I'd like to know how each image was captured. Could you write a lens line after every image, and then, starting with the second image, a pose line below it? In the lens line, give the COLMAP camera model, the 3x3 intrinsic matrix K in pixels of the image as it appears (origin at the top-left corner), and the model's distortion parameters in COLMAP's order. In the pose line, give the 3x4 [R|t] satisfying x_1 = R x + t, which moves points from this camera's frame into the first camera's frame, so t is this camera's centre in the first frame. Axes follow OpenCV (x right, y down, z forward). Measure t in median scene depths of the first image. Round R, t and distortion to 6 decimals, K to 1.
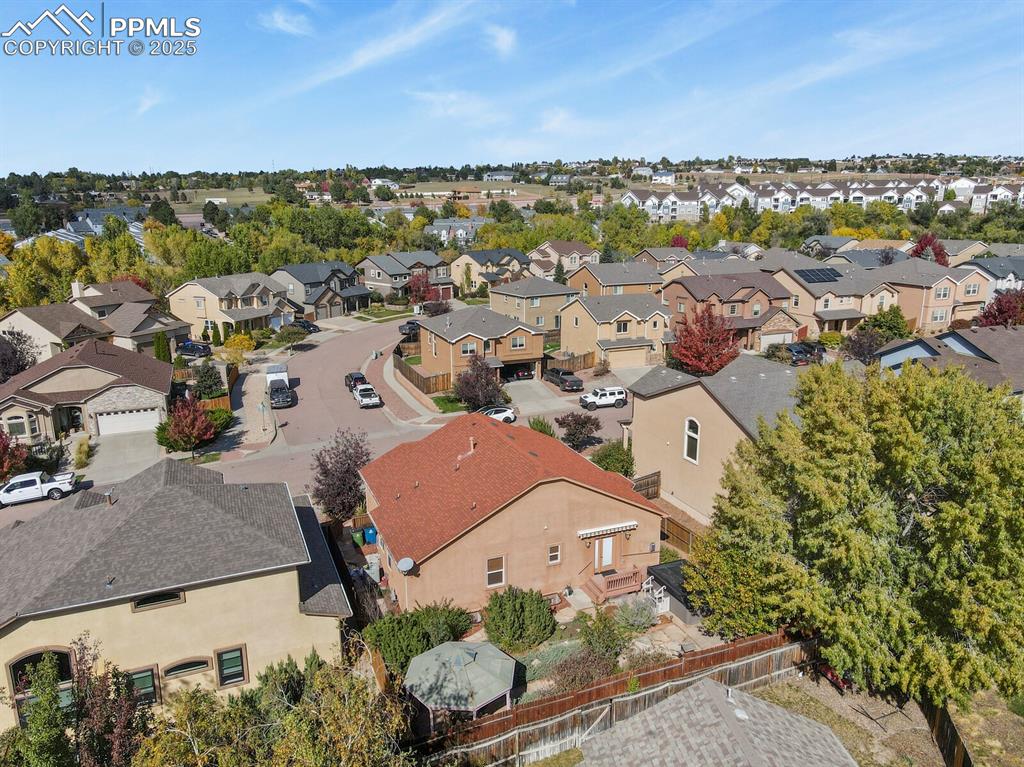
lens RADIAL K [[746.6, 0, 512.0], [0, 746.6, 383.5], [0, 0, 1]] dist [0.047014, 0.013181]
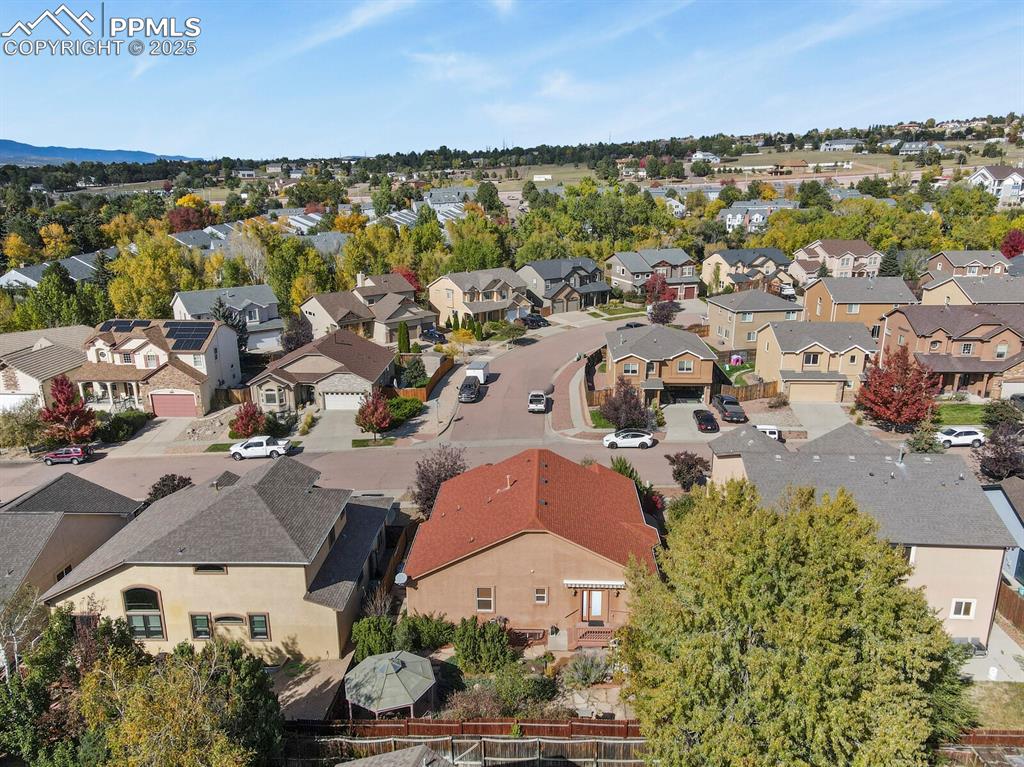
lens RADIAL K [[746.6, 0, 512.0], [0, 746.6, 383.5], [0, 0, 1]] dist [0.047014, 0.013181]
pose [[0.907460, 0.115894, -0.403839, 0.188882], [-0.098693, 0.993107, 0.063230, -0.066578], [0.408383, -0.017523, 0.912642, -0.013876]]
